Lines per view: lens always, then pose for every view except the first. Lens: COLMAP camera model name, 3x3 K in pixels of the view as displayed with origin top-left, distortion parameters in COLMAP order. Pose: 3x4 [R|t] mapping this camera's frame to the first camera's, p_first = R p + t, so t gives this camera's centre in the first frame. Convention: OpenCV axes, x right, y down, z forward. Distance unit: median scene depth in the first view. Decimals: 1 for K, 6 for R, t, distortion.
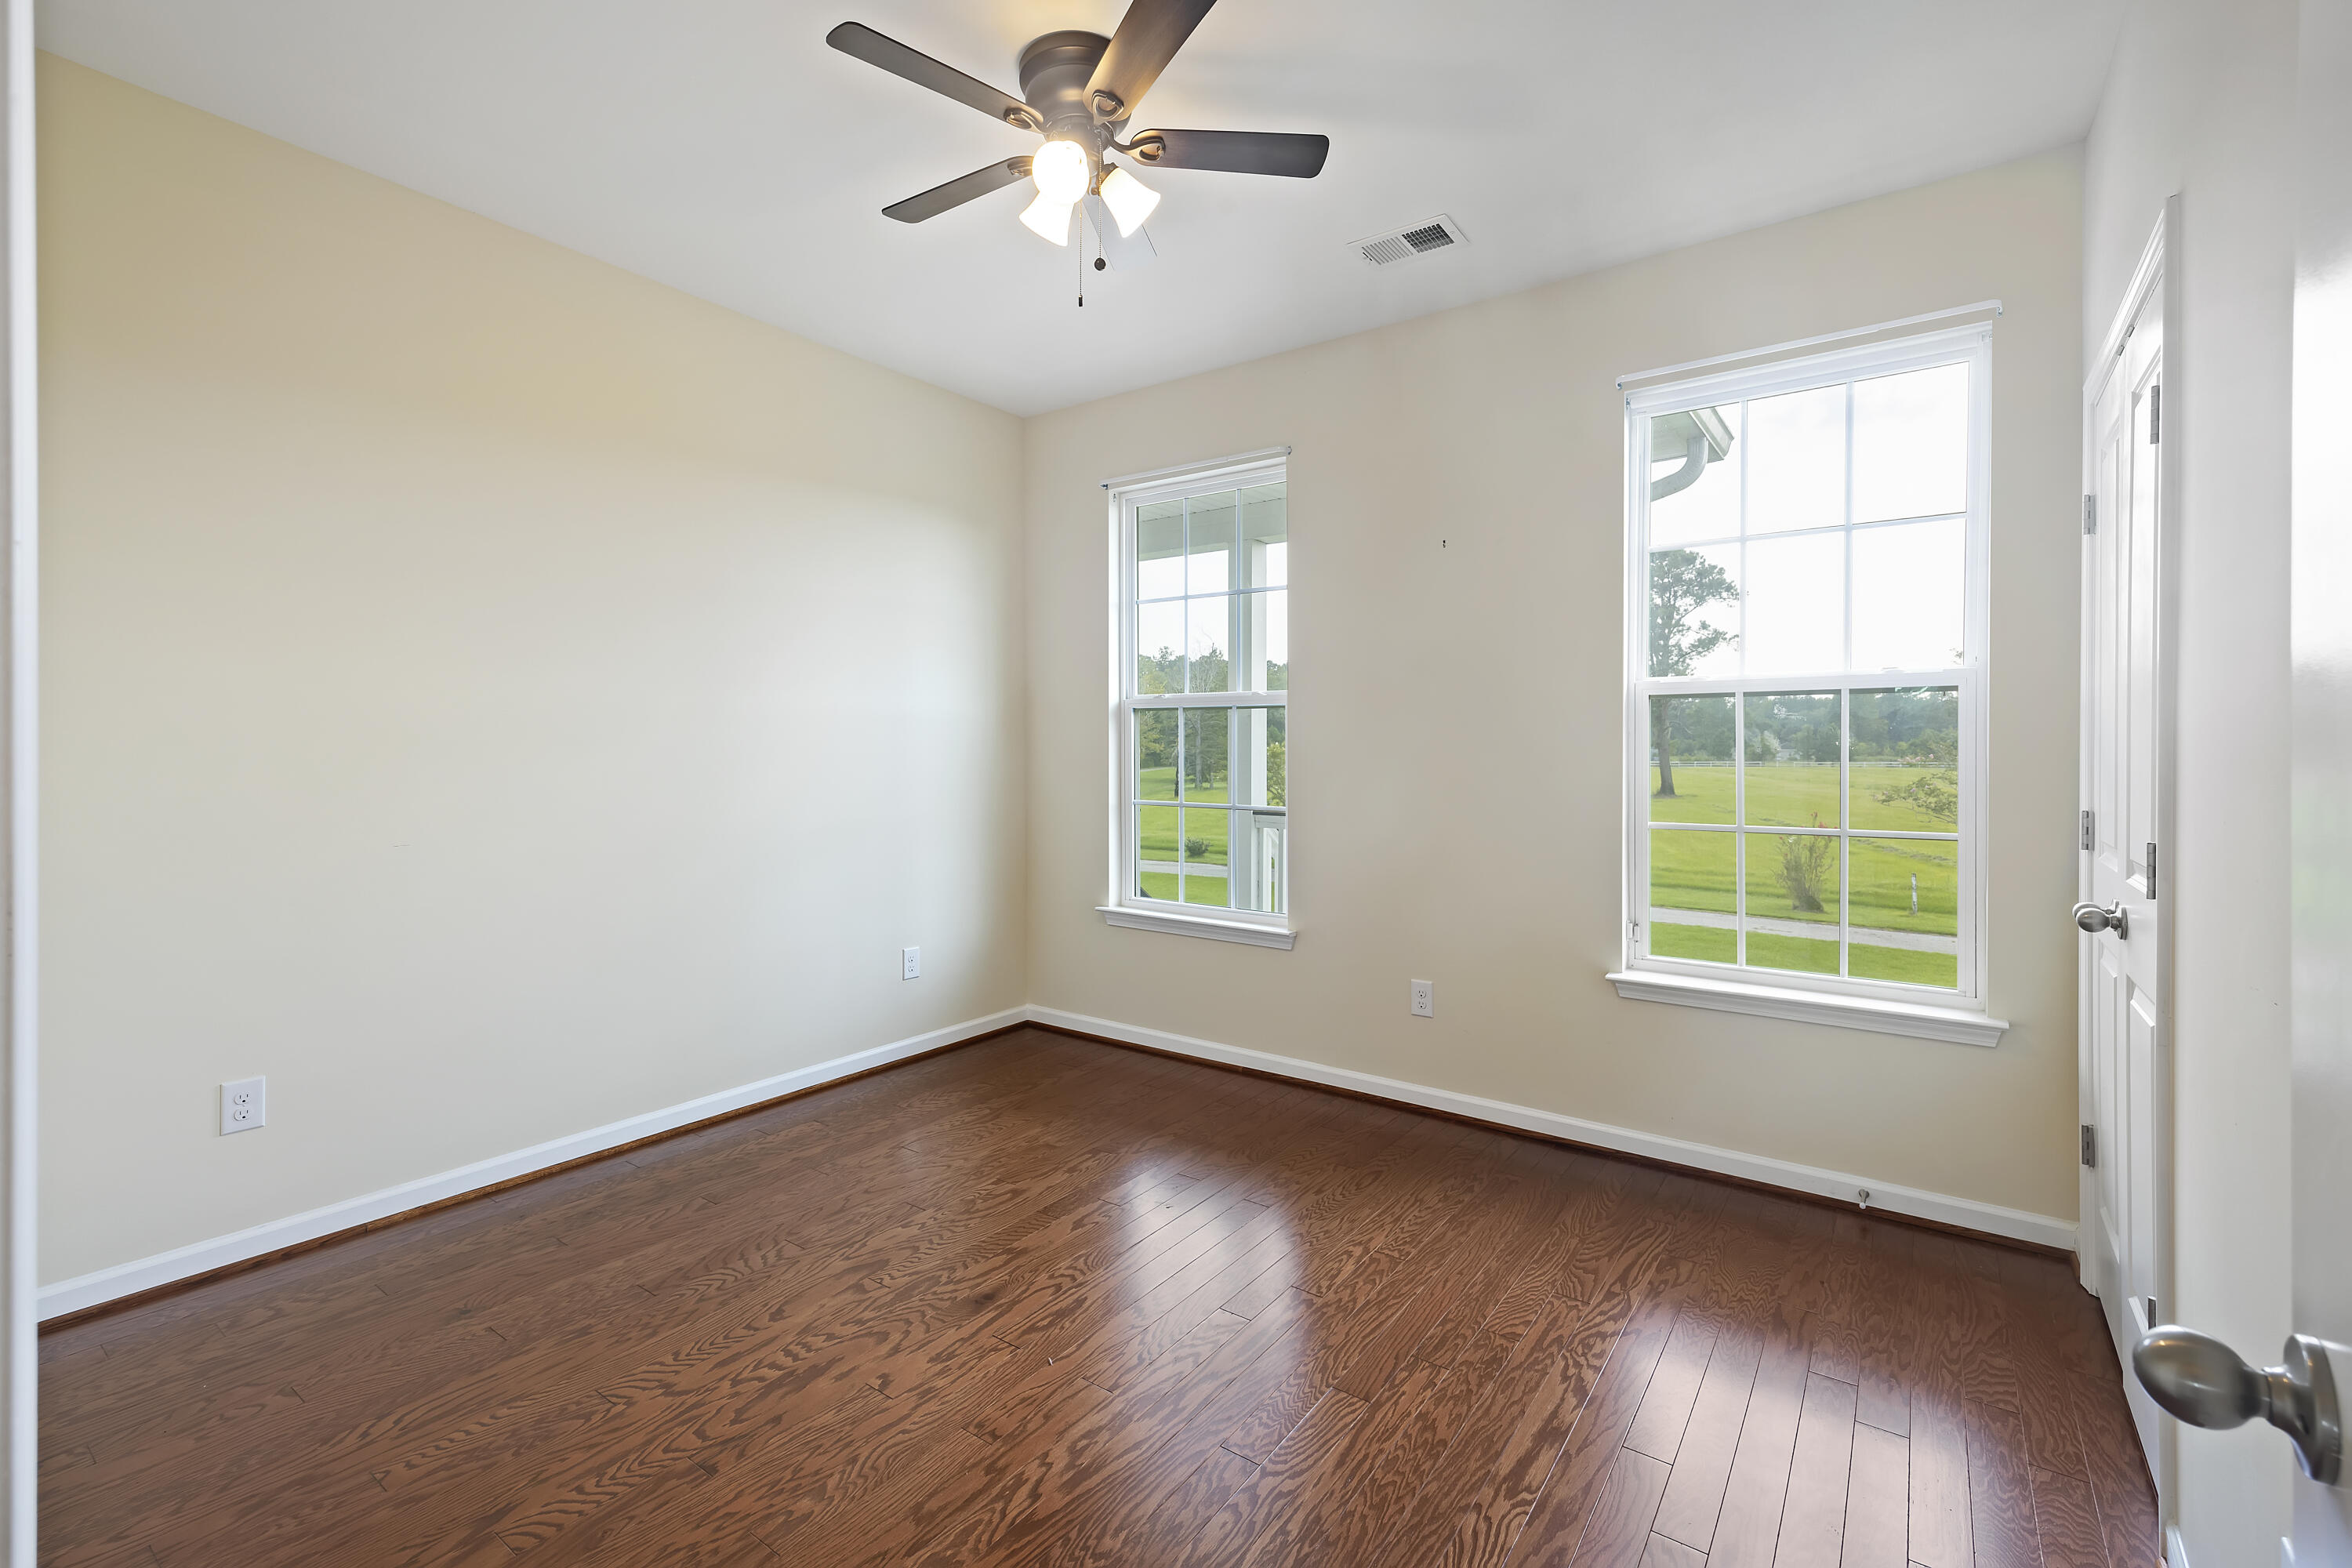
lens RADIAL K [[1009.1, 0, 1188.1], [0, 1009.1, 751.6], [0, 0, 1]] dist [0.011234, -0.000277]
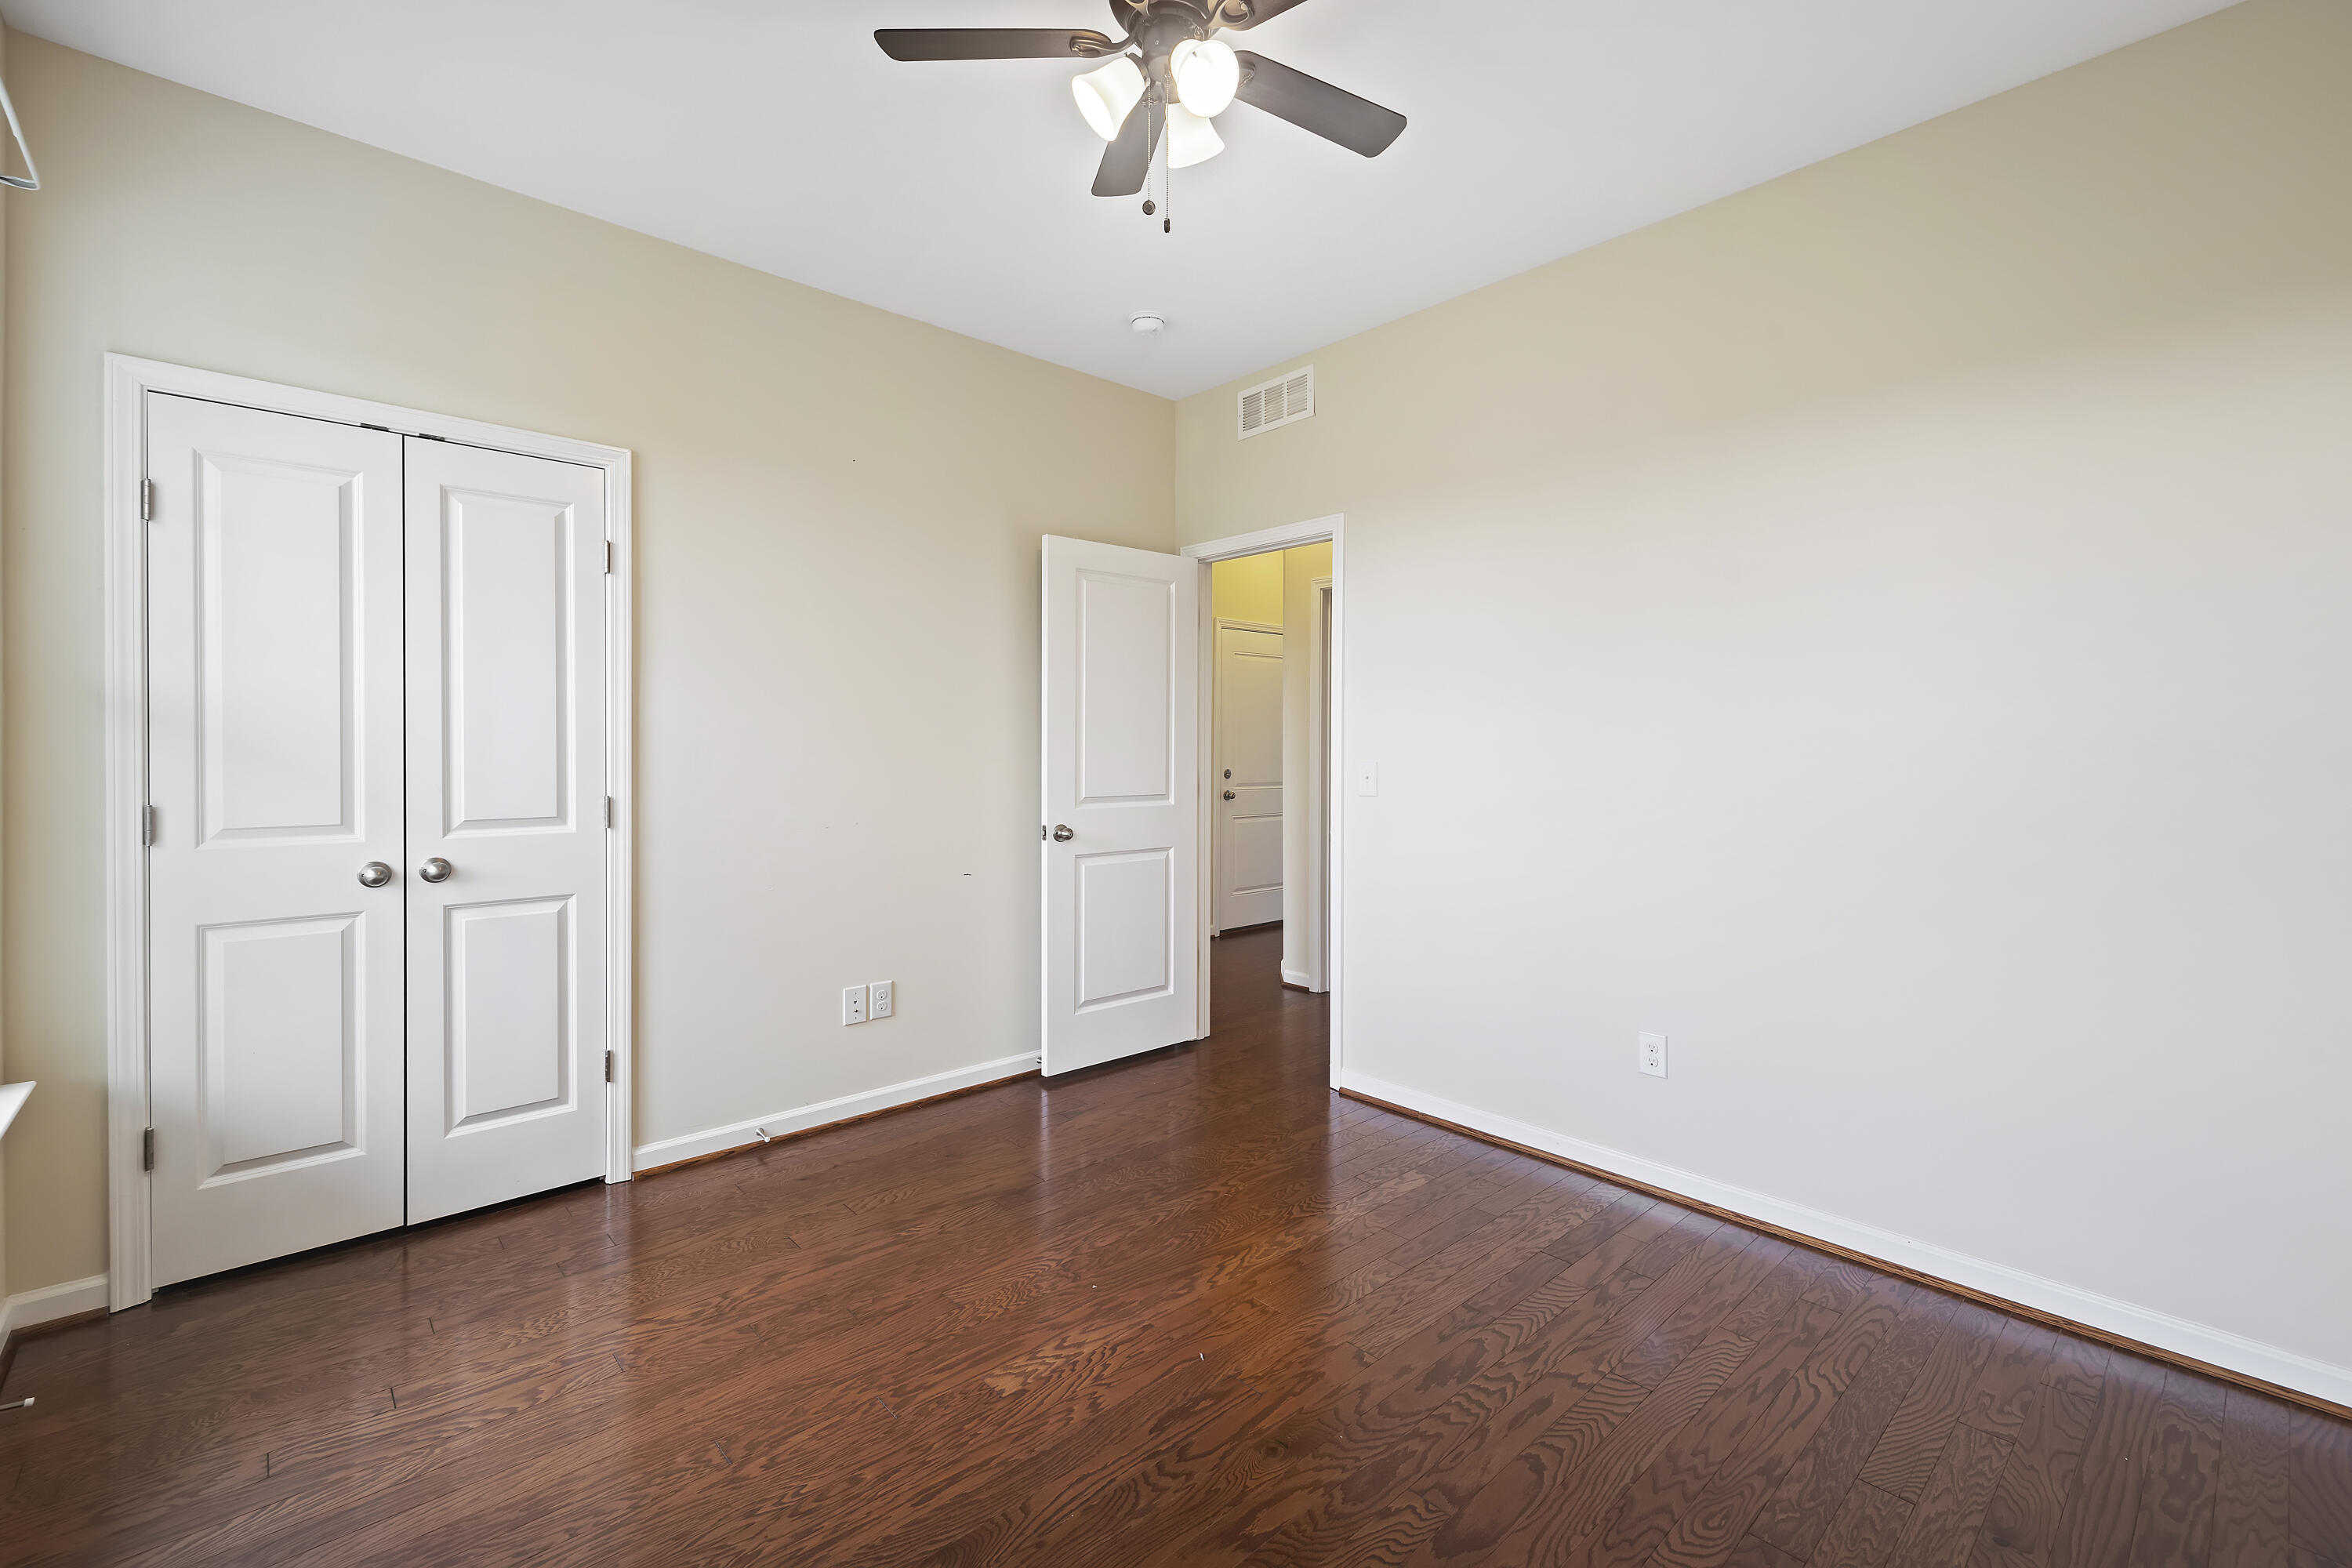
lens RADIAL K [[1009.1, 0, 1188.1], [0, 1009.1, 751.6], [0, 0, 1]] dist [0.011234, -0.000277]
pose [[-0.978823, -0.005413, 0.204636, -0.315293], [-0.003285, 0.999937, 0.010741, -0.007813], [-0.204681, 0.009841, -0.978779, 1.919465]]
